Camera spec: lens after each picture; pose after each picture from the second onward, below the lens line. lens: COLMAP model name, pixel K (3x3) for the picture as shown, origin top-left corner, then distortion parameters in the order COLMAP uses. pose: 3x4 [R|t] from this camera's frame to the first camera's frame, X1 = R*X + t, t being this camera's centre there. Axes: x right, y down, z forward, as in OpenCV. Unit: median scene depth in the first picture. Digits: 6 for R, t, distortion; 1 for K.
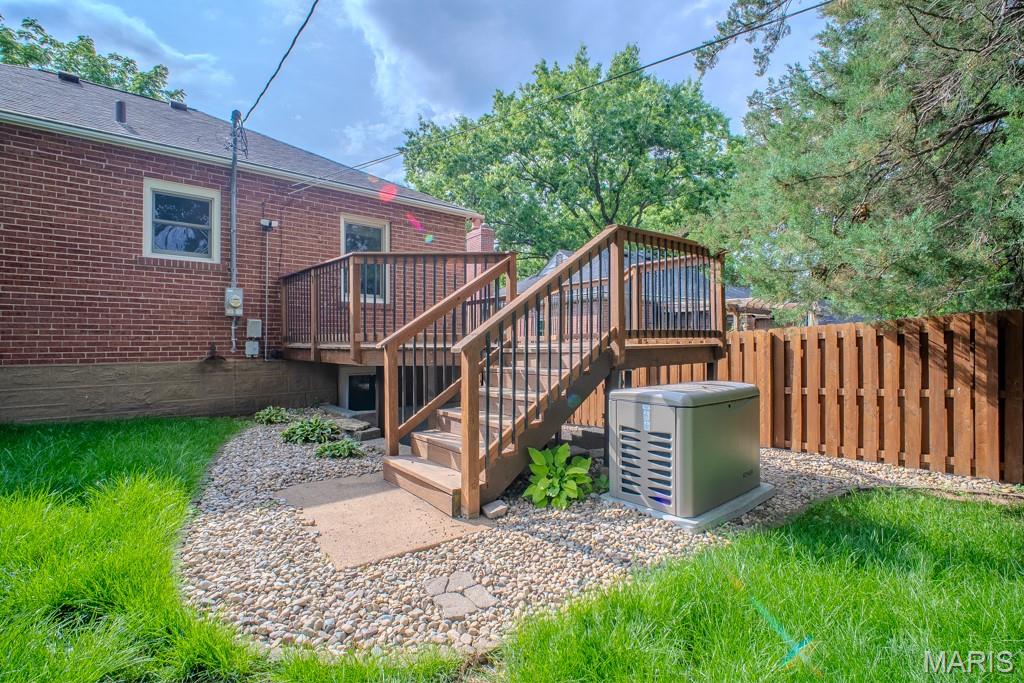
lens RADIAL K [[498.7, 0, 526.5], [0, 498.7, 338.7], [0, 0, 1]] dist [-0.004748, -0.001426]
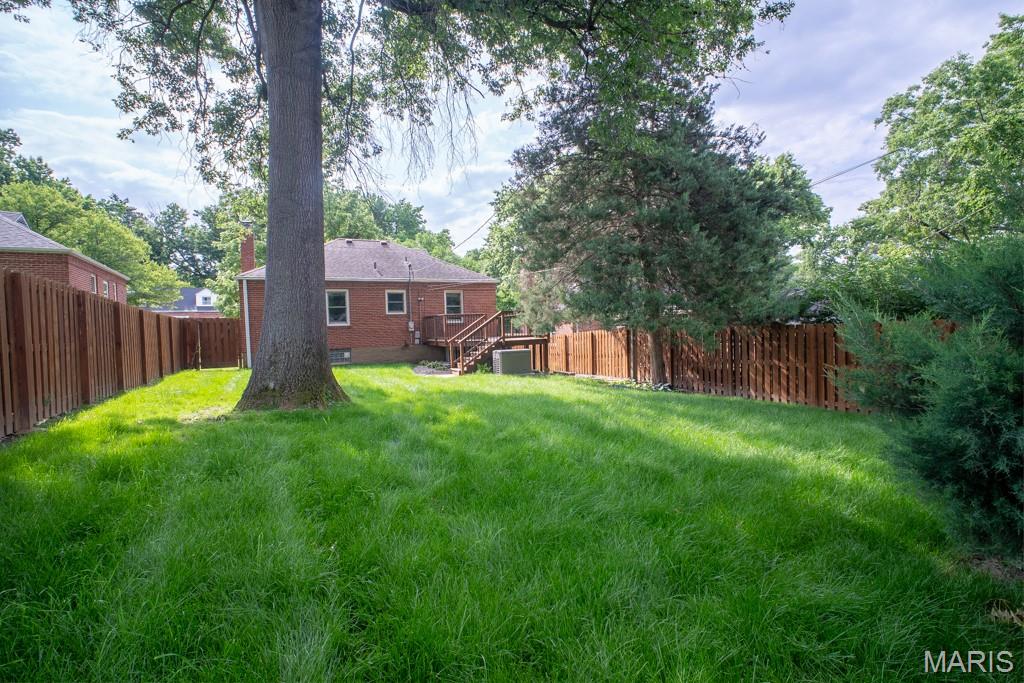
lens RADIAL K [[498.7, 0, 526.5], [0, 498.7, 338.7], [0, 0, 1]] dist [-0.004748, -0.001426]
pose [[0.969460, -0.018372, -0.244559, 0.834498], [0.026751, 0.999162, 0.030981, -0.073781], [0.243785, -0.036577, 0.969139, -1.773821]]
